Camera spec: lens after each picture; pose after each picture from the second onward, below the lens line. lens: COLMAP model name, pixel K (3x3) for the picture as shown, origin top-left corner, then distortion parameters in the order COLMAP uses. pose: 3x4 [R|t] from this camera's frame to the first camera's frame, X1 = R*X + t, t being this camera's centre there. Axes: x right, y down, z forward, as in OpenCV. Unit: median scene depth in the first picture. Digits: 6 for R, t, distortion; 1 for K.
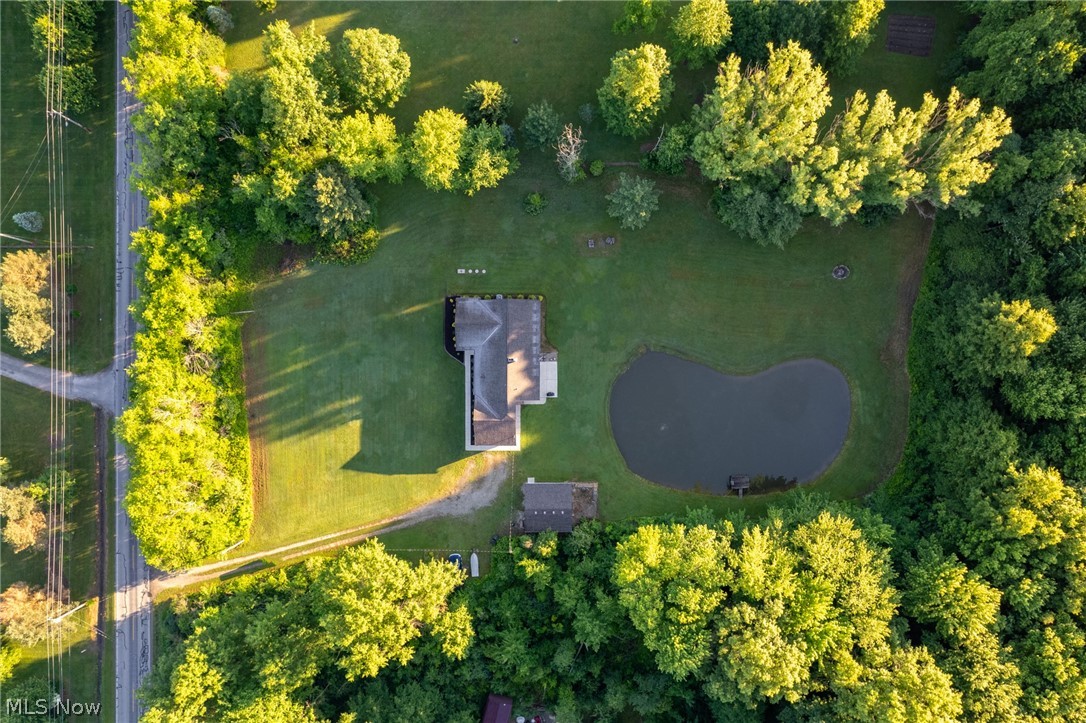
lens RADIAL K [[766.8, 0, 543.0], [0, 766.8, 361.5], [0, 0, 1]] dist [-0.004473, -0.003002]
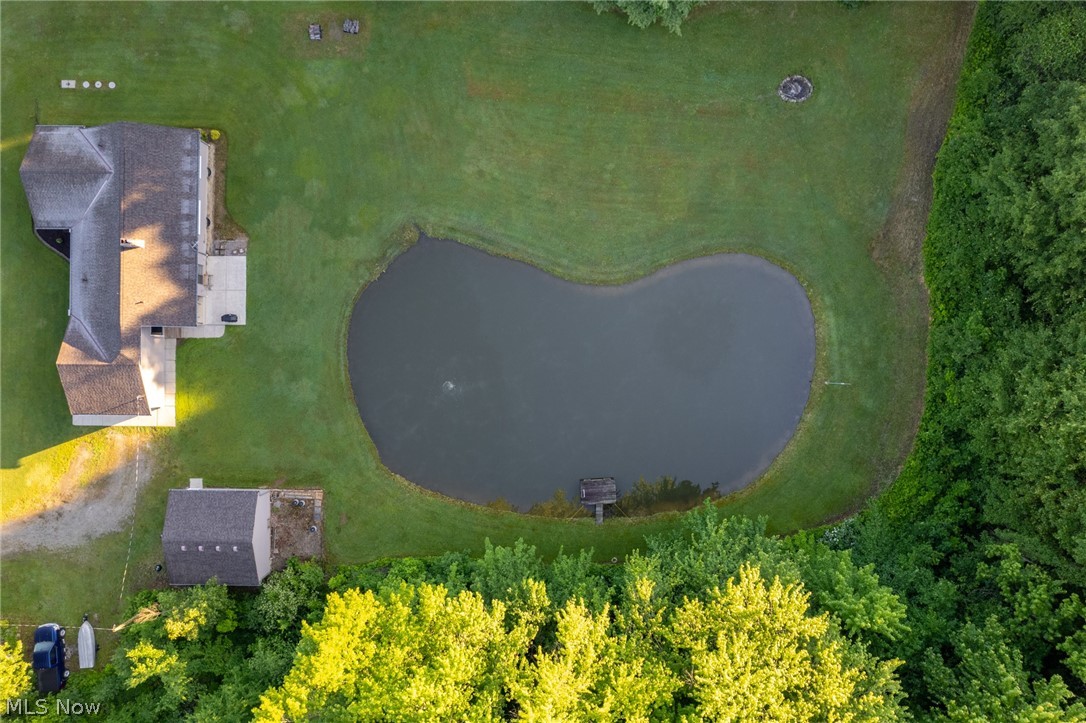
lens RADIAL K [[695.9, 0, 543.0], [0, 695.9, 361.5], [0, 0, 1]] dist [-0.058818, 0.075303]
pose [[0.999742, 0.006788, -0.021693, 0.230454], [-0.007033, 0.999912, -0.011239, 0.075570], [0.021615, 0.011389, 0.999701, 0.535447]]
